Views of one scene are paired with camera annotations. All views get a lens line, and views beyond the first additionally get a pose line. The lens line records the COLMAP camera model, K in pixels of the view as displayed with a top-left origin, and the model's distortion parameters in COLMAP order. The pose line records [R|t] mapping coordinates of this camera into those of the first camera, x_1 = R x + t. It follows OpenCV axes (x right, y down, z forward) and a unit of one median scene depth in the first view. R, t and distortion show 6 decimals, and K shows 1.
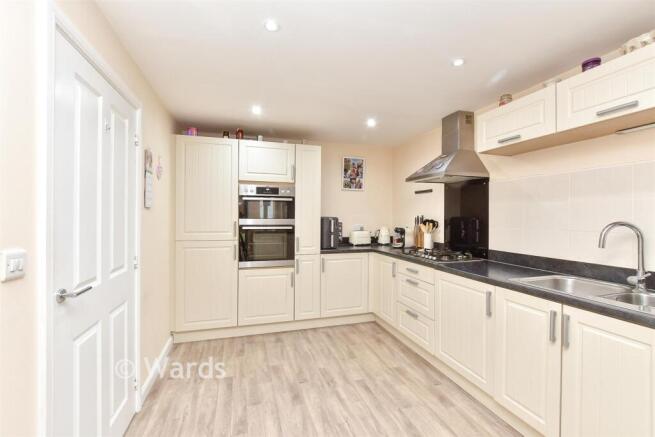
lens RADIAL K [[278.7, 0, 327.8], [0, 278.7, 217.0], [0, 0, 1]] dist [0.000953, 0.000428]
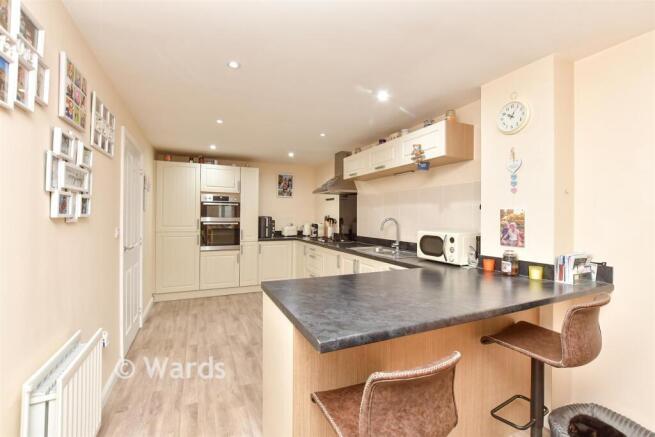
lens RADIAL K [[278.7, 0, 325.8], [0, 278.7, 217.5], [0, 0, 1]] dist [0.000953, 0.000428]
pose [[0.992220, 0.001435, 0.124486, 0.157098], [-0.001502, 0.999999, 0.000451, 0.005876], [-0.124485, -0.000634, 0.992221, -0.553894]]
